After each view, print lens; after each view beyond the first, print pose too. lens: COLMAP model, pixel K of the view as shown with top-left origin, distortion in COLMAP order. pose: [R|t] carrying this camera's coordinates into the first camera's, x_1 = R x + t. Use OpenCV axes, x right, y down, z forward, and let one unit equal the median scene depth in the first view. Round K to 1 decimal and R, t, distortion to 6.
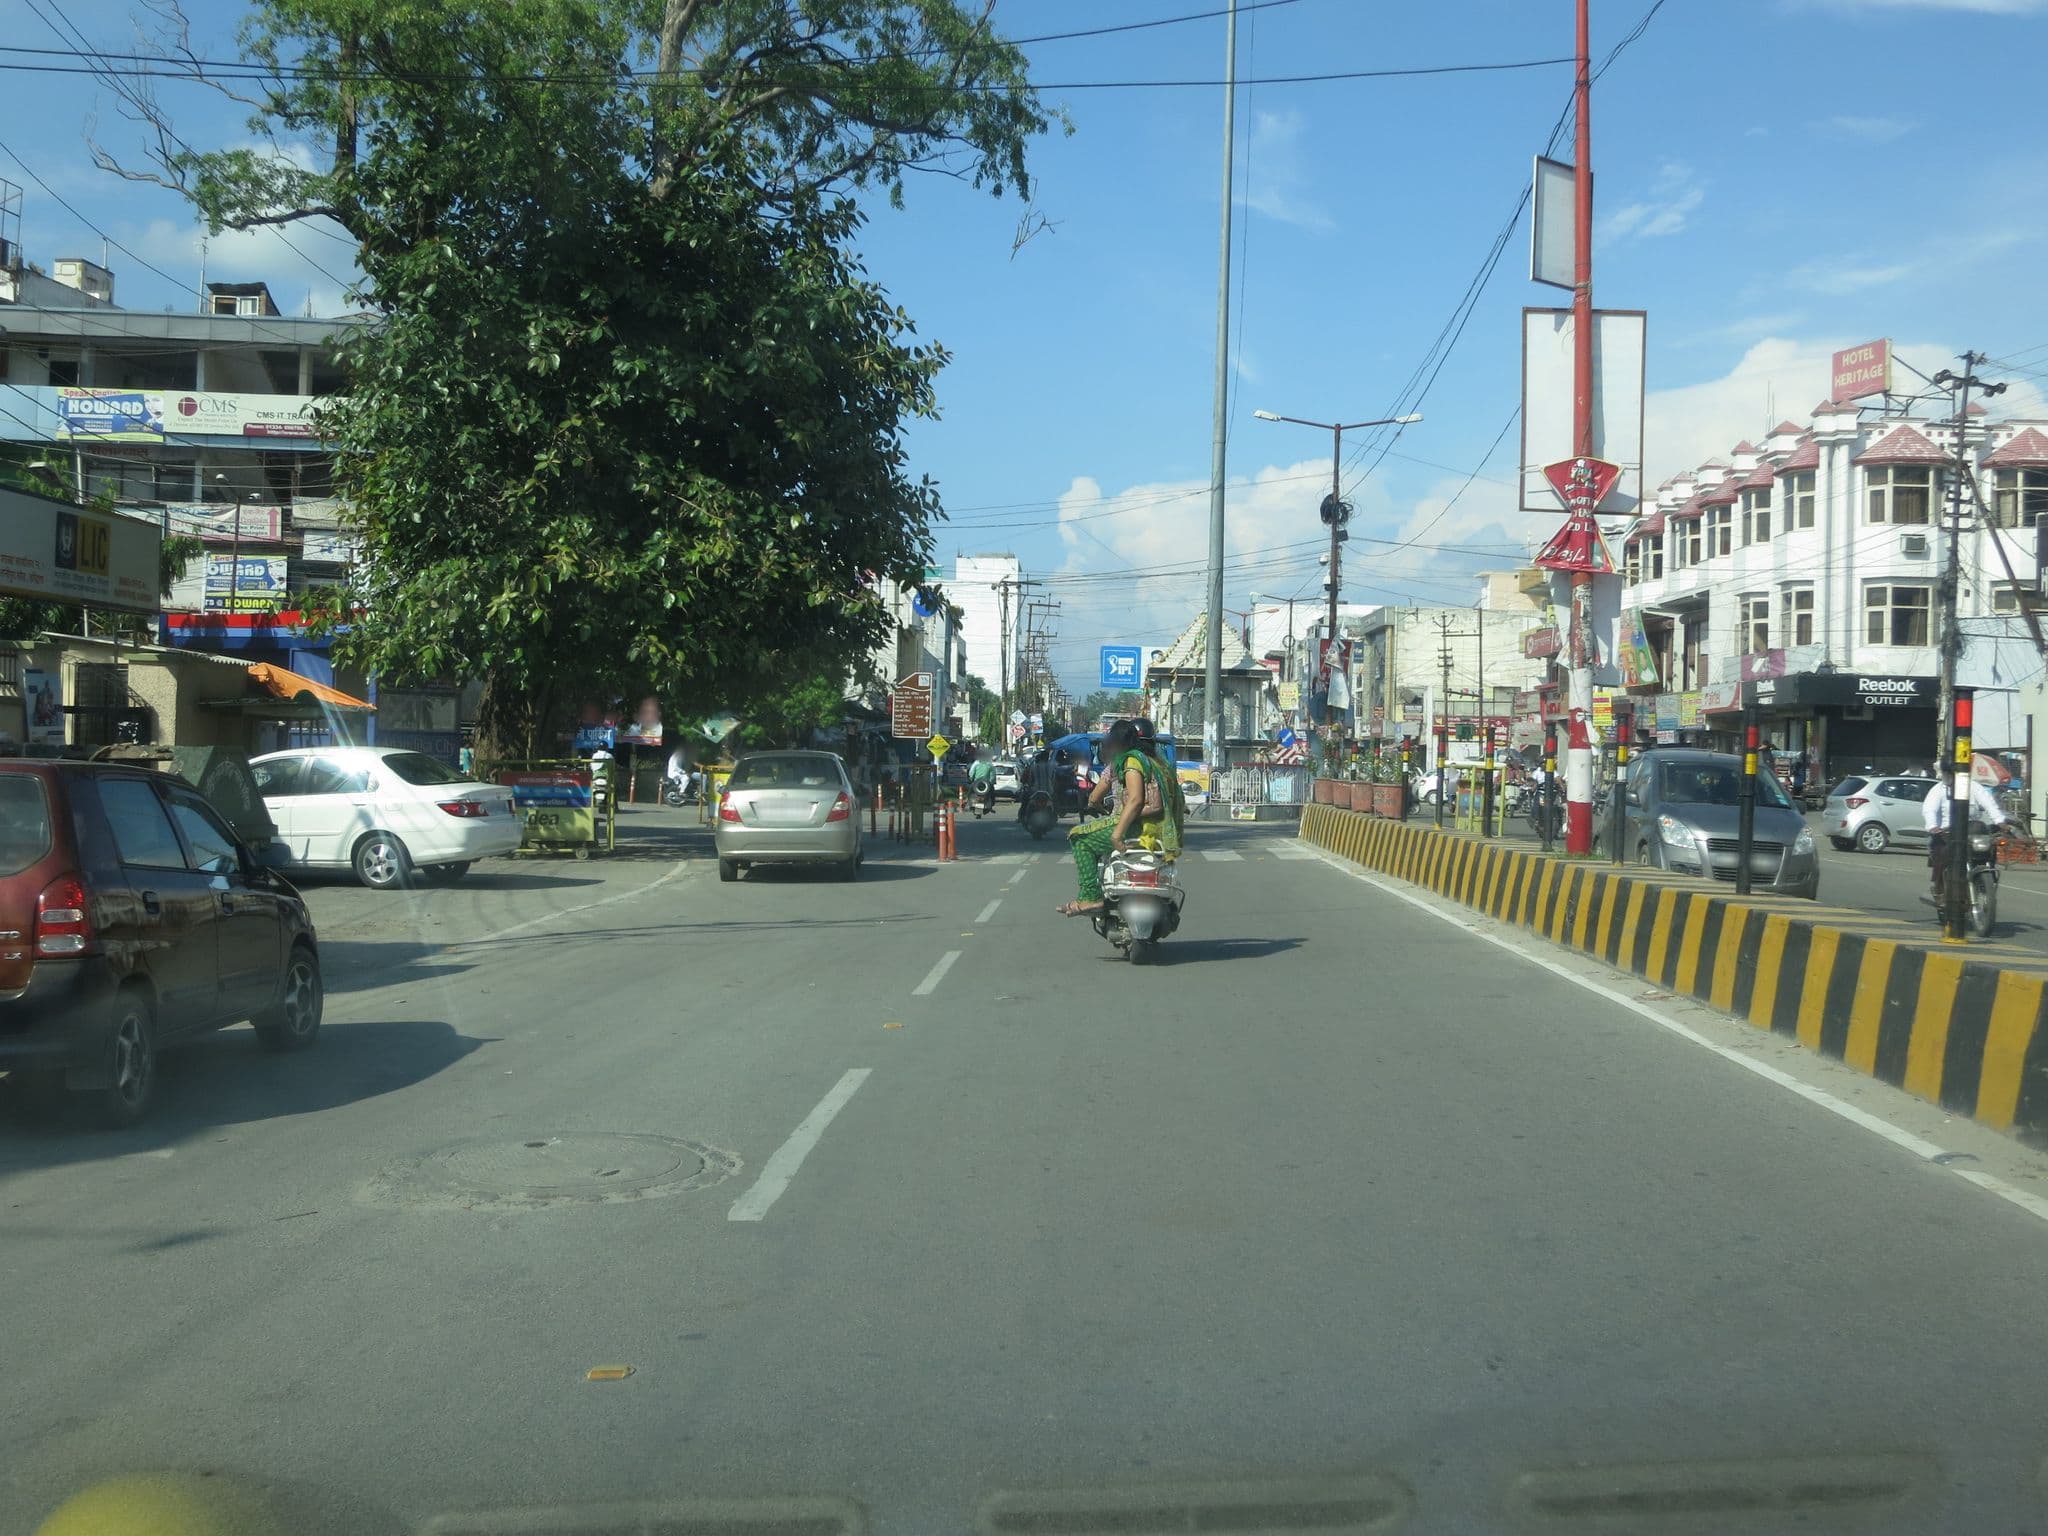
lens RADIAL K [[1533.6, 0, 1024.0], [0, 1533.6, 768.0], [0, 0, 1]] dist [-0.001508, -0.000856]
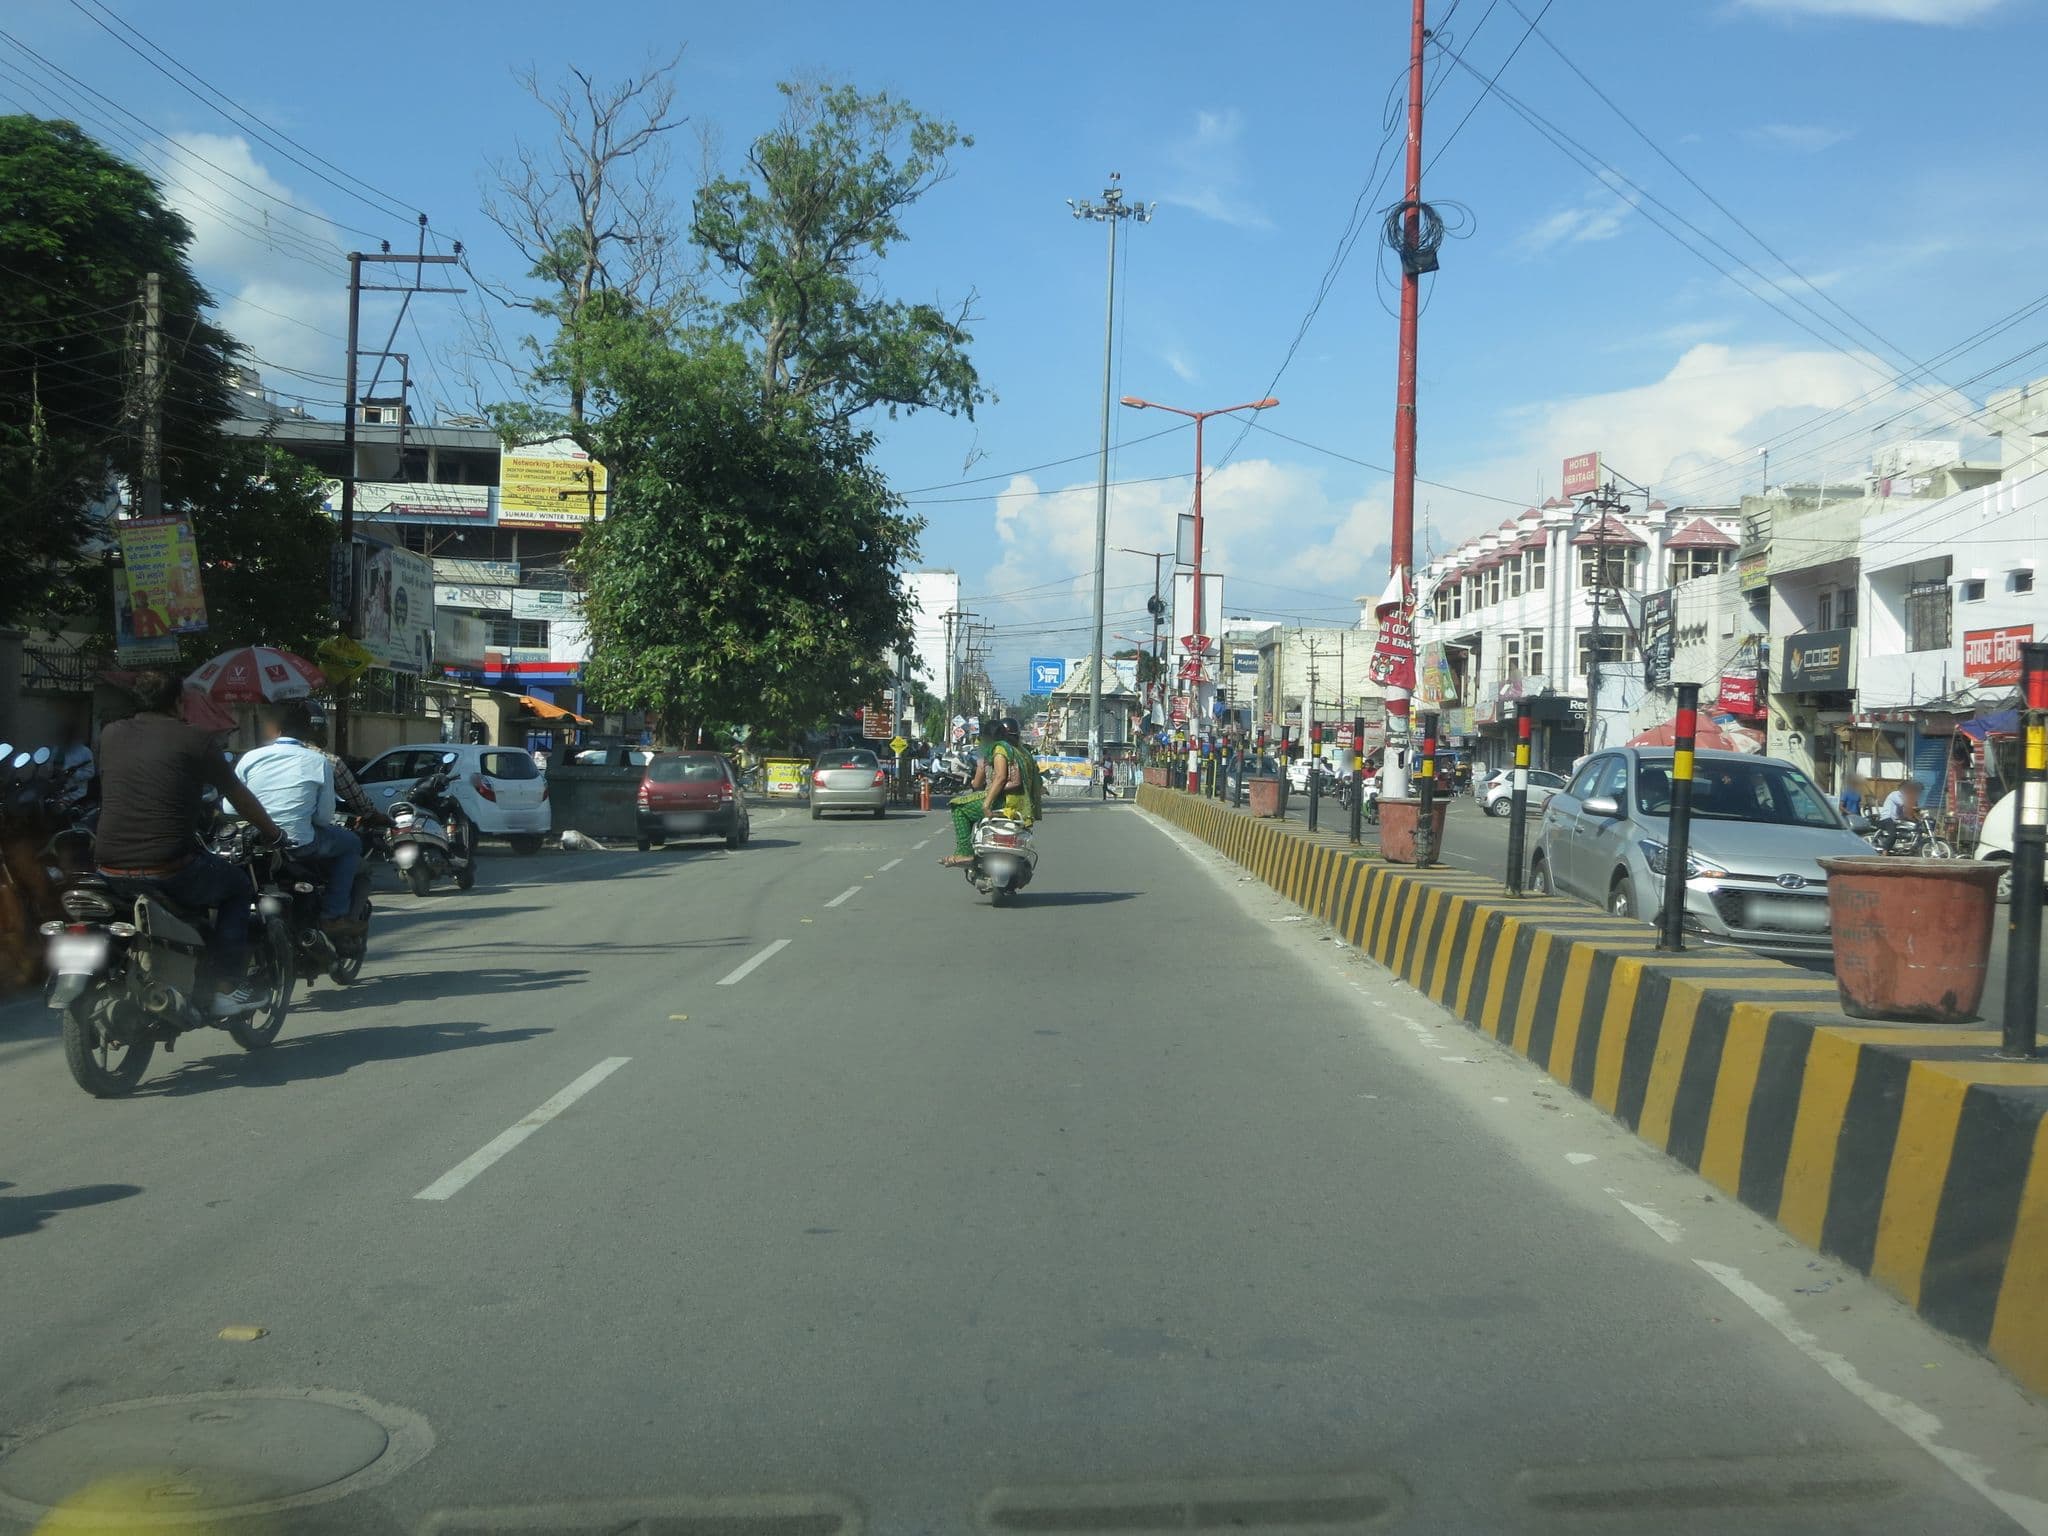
lens RADIAL K [[1551.5, 0, 1024.0], [0, 1551.5, 768.0], [0, 0, 1]] dist [-0.000644, -0.000298]
pose [[0.999129, 0.005532, 0.041372, -0.004984], [-0.005587, 0.999984, 0.001227, 0.003701], [-0.041364, -0.001457, 0.999143, -0.389362]]
